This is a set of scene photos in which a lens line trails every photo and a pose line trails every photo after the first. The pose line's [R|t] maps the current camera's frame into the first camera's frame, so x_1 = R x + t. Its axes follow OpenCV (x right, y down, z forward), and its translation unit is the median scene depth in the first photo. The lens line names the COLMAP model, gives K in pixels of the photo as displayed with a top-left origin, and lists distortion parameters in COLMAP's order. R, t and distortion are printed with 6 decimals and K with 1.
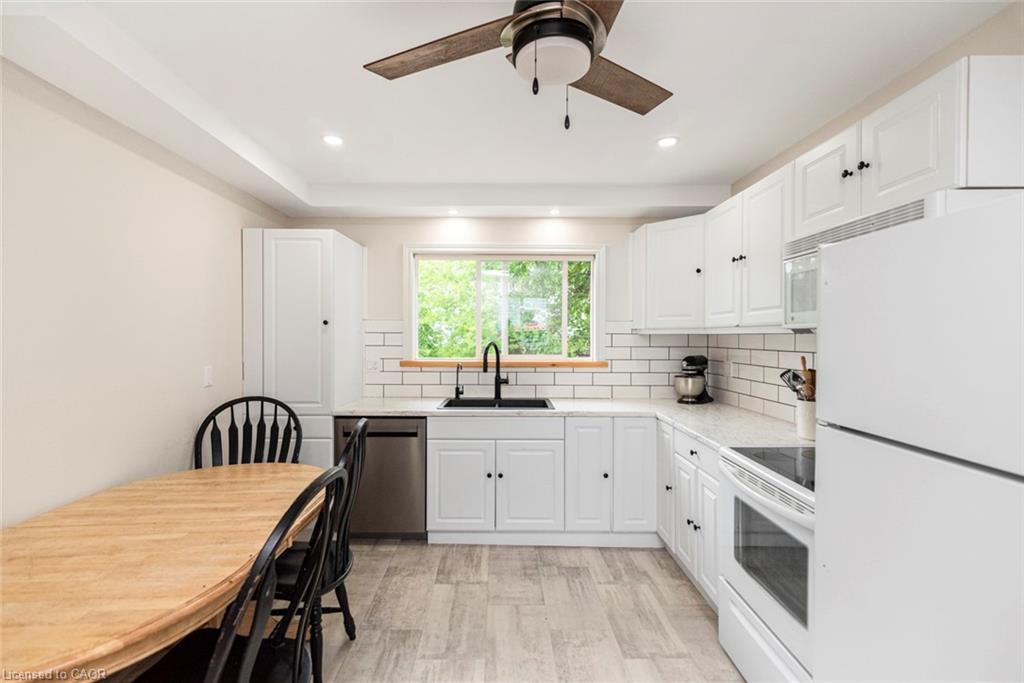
lens RADIAL K [[456.3, 0, 509.4], [0, 456.3, 337.7], [0, 0, 1]] dist [0.011981, -0.000154]
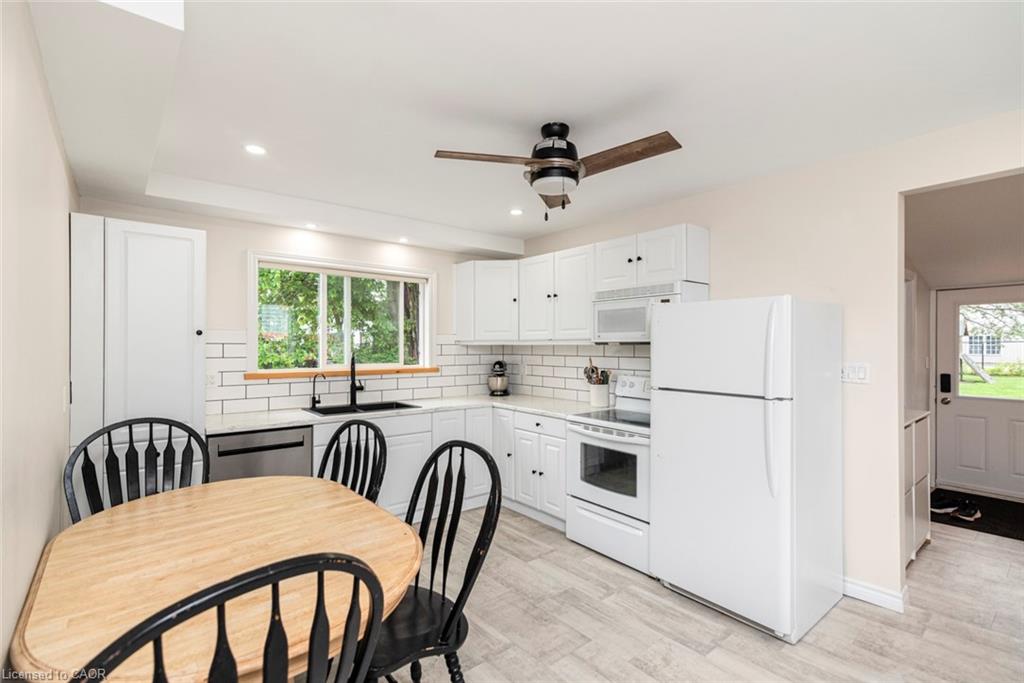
lens RADIAL K [[464.3, 0, 508.4], [0, 464.3, 341.9], [0, 0, 1]] dist [0.015561, -0.000439]
pose [[0.781868, 0.002713, 0.623438, -0.494826], [0.003694, 0.999953, -0.008984, -0.004417], [-0.623433, 0.009327, 0.781821, -0.104203]]
